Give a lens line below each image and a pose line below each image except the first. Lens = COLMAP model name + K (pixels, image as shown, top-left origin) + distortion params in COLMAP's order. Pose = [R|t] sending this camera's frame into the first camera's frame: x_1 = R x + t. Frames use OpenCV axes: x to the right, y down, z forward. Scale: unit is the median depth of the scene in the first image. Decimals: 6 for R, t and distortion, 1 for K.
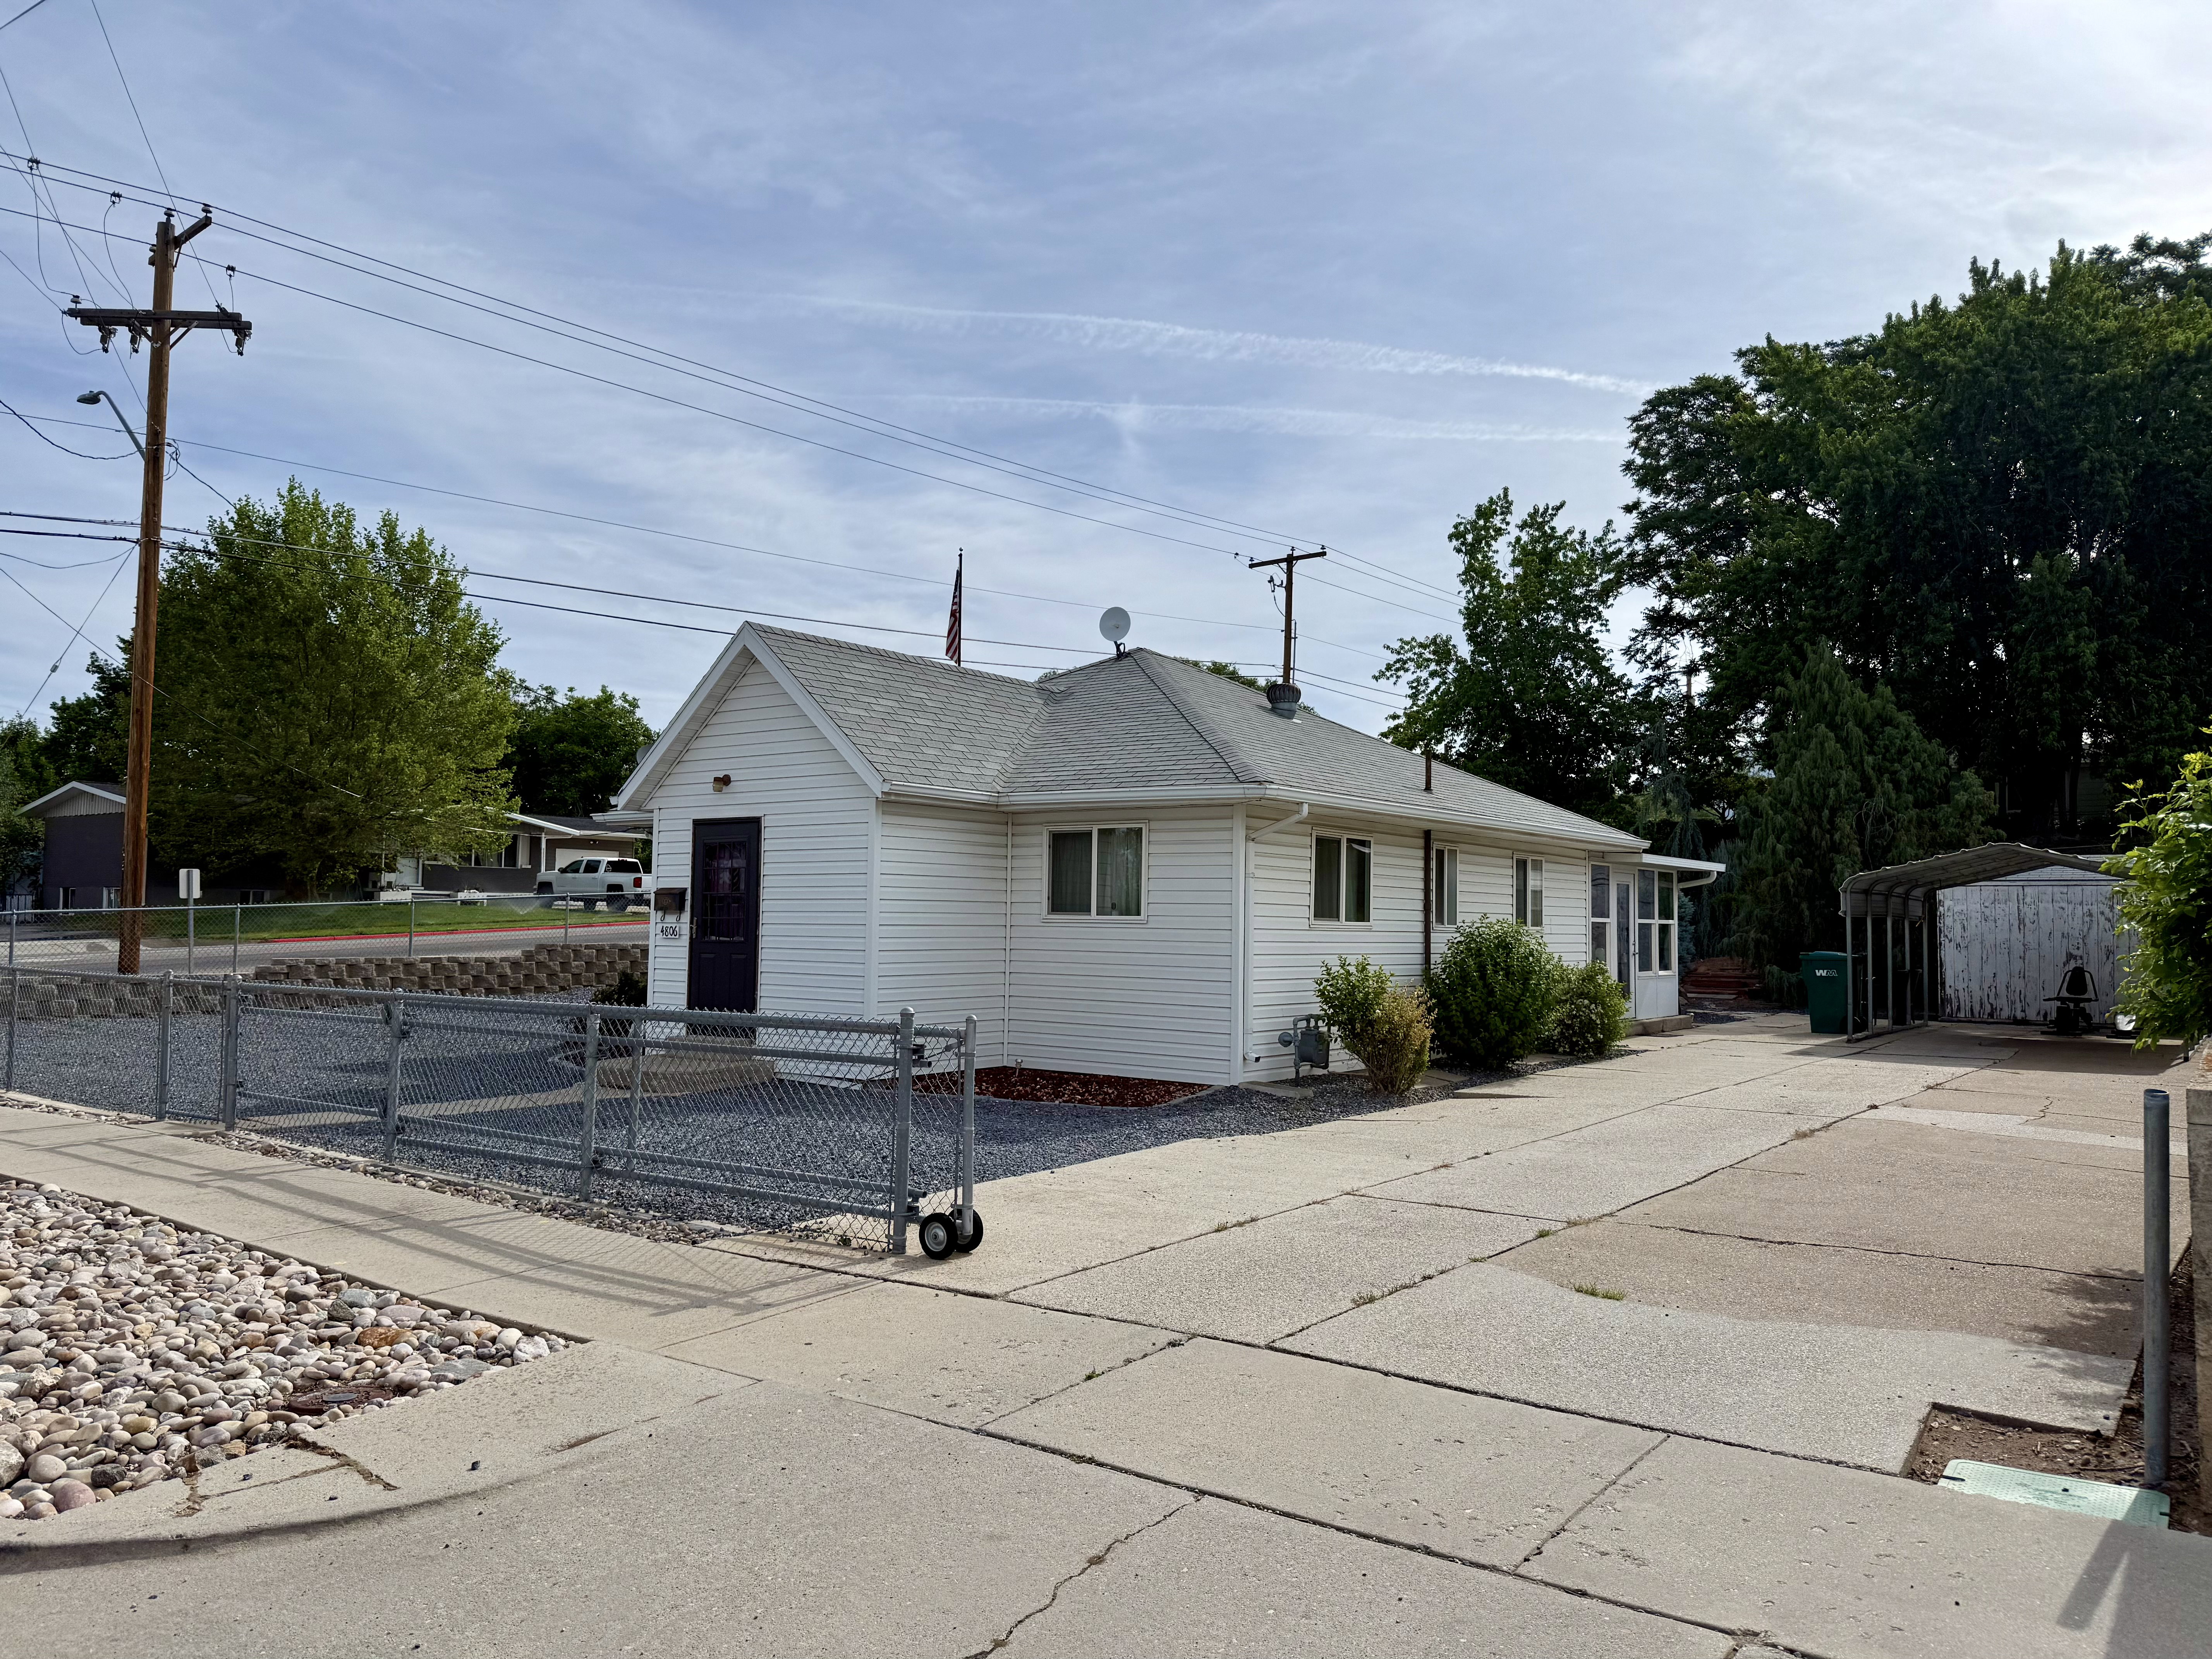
lens RADIAL K [[1563.3, 0, 1107.8], [0, 1563.3, 747.3], [0, 0, 1]] dist [0.052152, -0.099715]
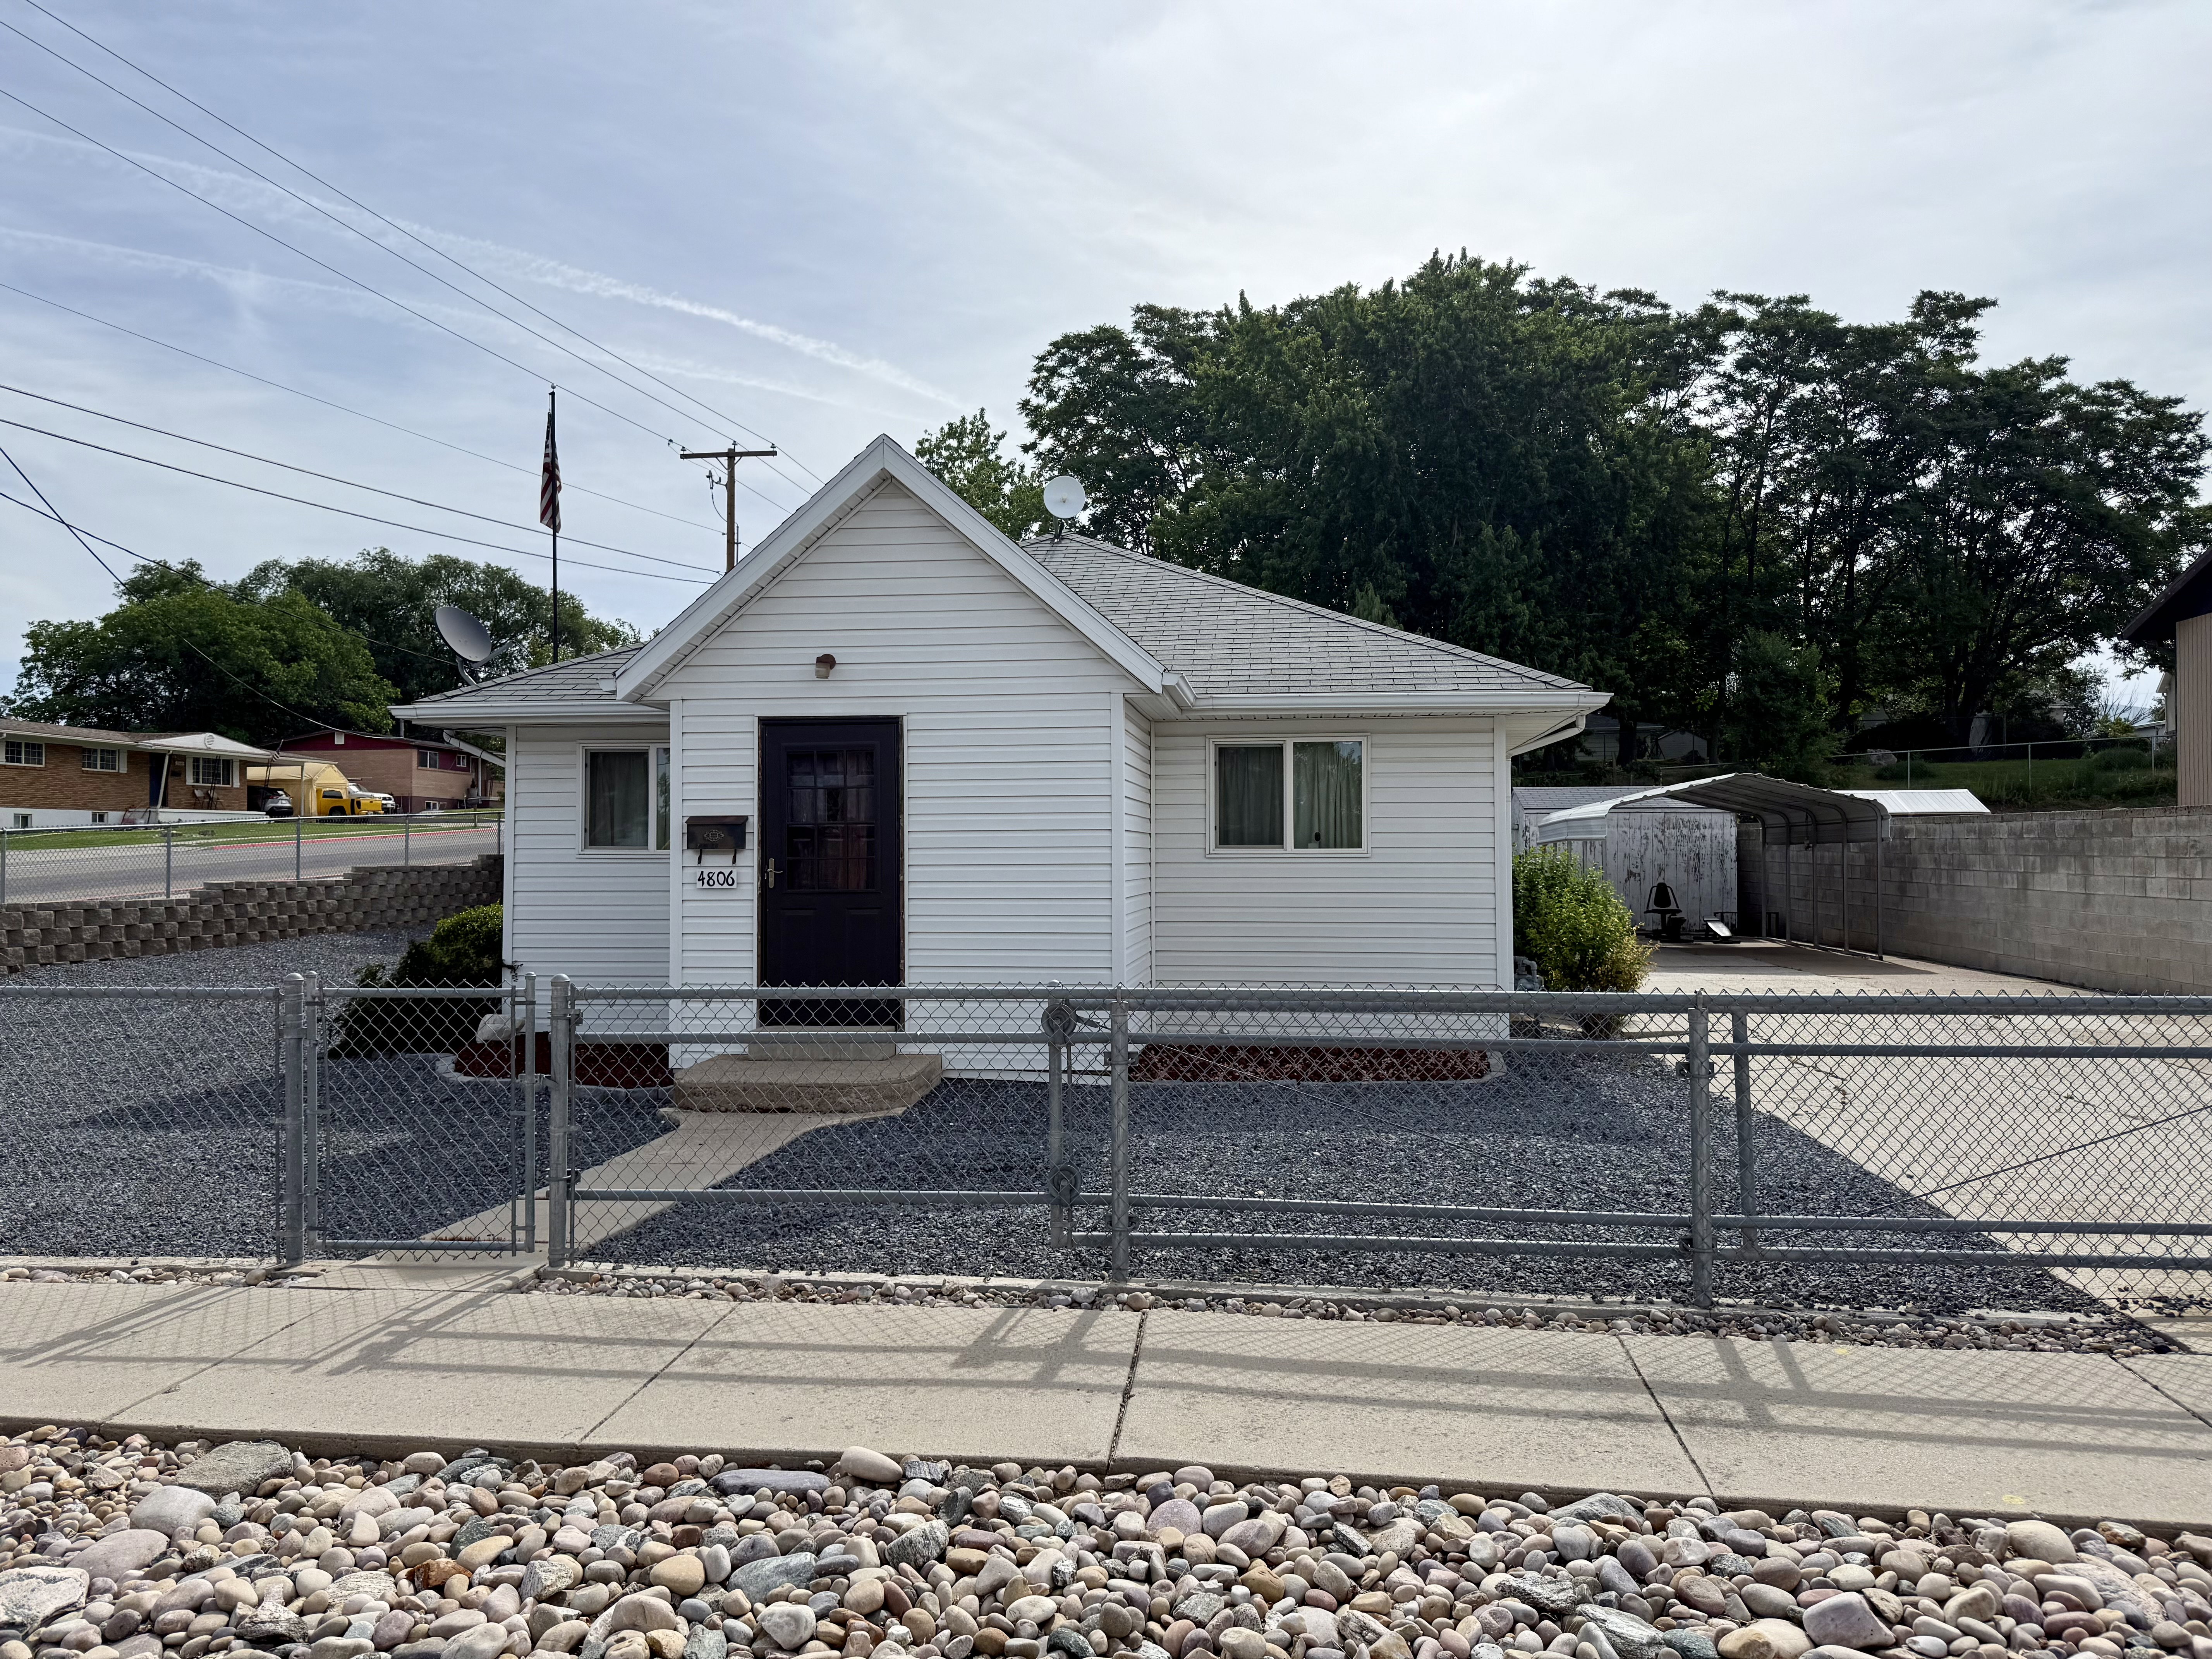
lens RADIAL K [[1531.9, 0, 1117.2], [0, 1531.9, 841.7], [0, 0, 1]] dist [-0.006382, -0.000133]
pose [[0.877119, -0.010532, 0.480157, -0.410686], [-0.040387, 0.994601, 0.095592, 0.026727], [-0.478571, -0.103238, 0.871958, 0.297790]]
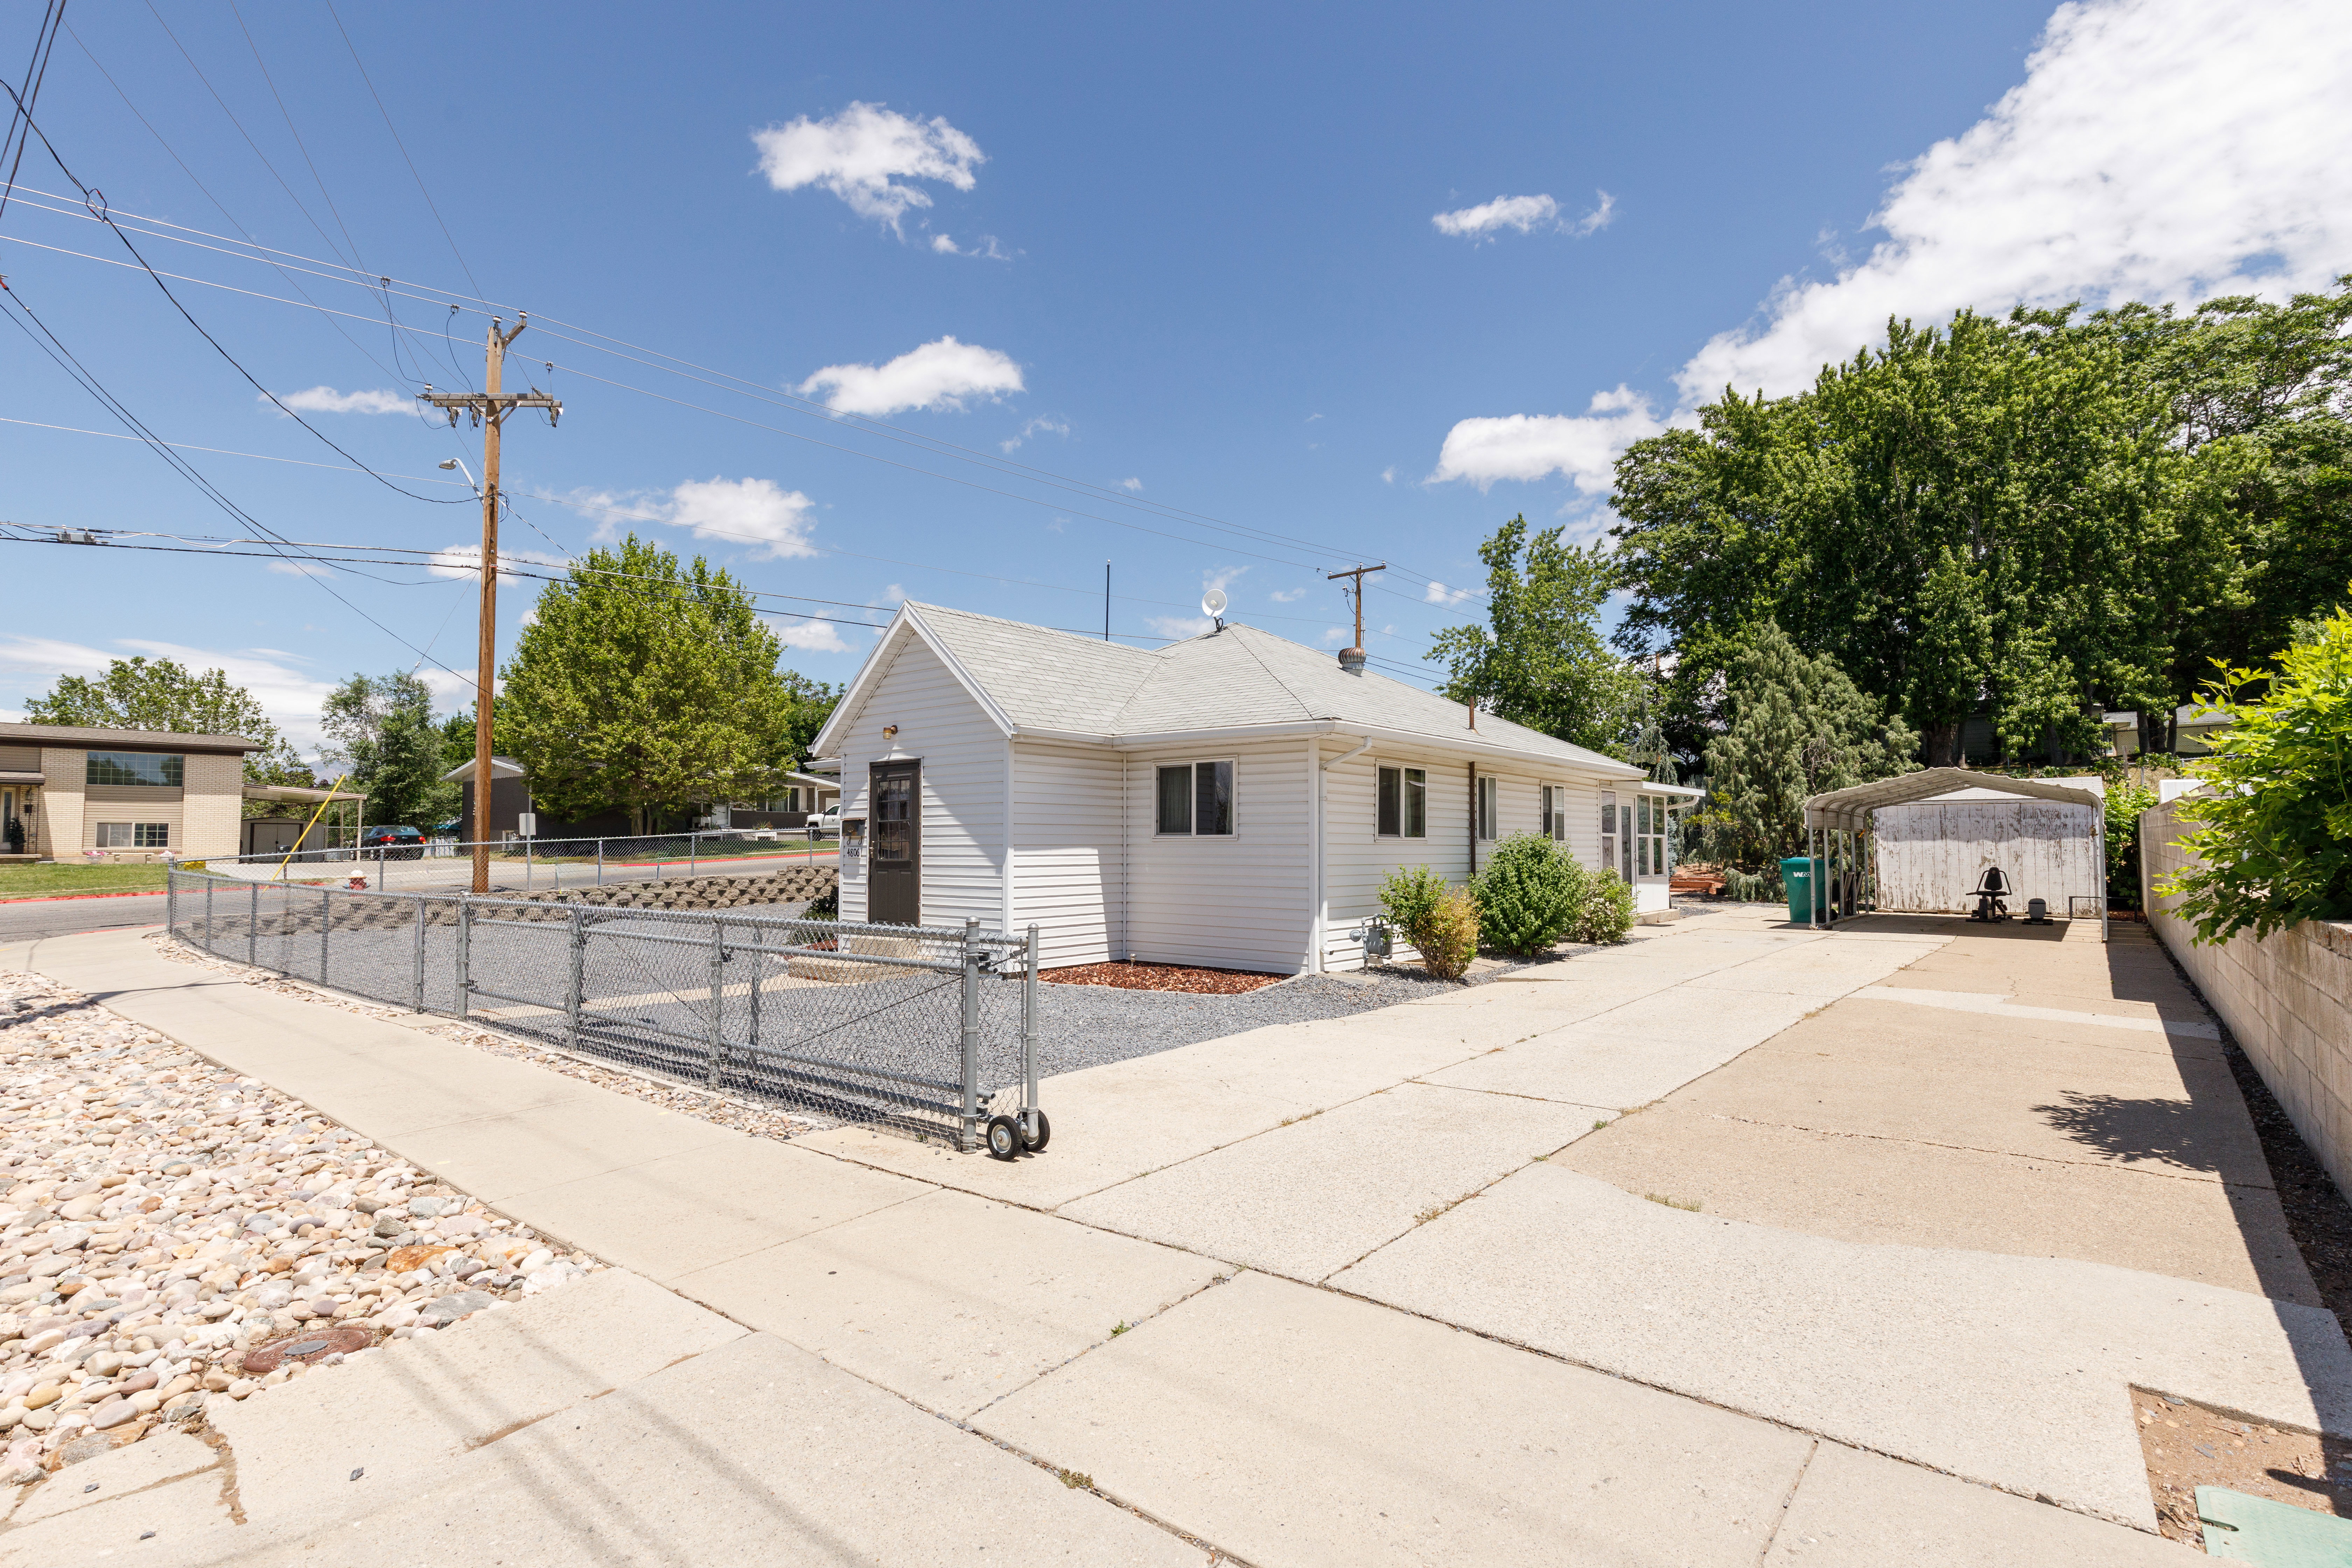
lens RADIAL K [[1102.4, 0, 1167.5], [0, 1102.4, 757.0], [0, 0, 1]] dist [0.000115, 0.000268]
pose [[0.997947, -0.019877, -0.060879, 0.021205], [0.021589, 0.999386, 0.027599, 0.020603], [0.060293, -0.028857, 0.997764, 0.134652]]
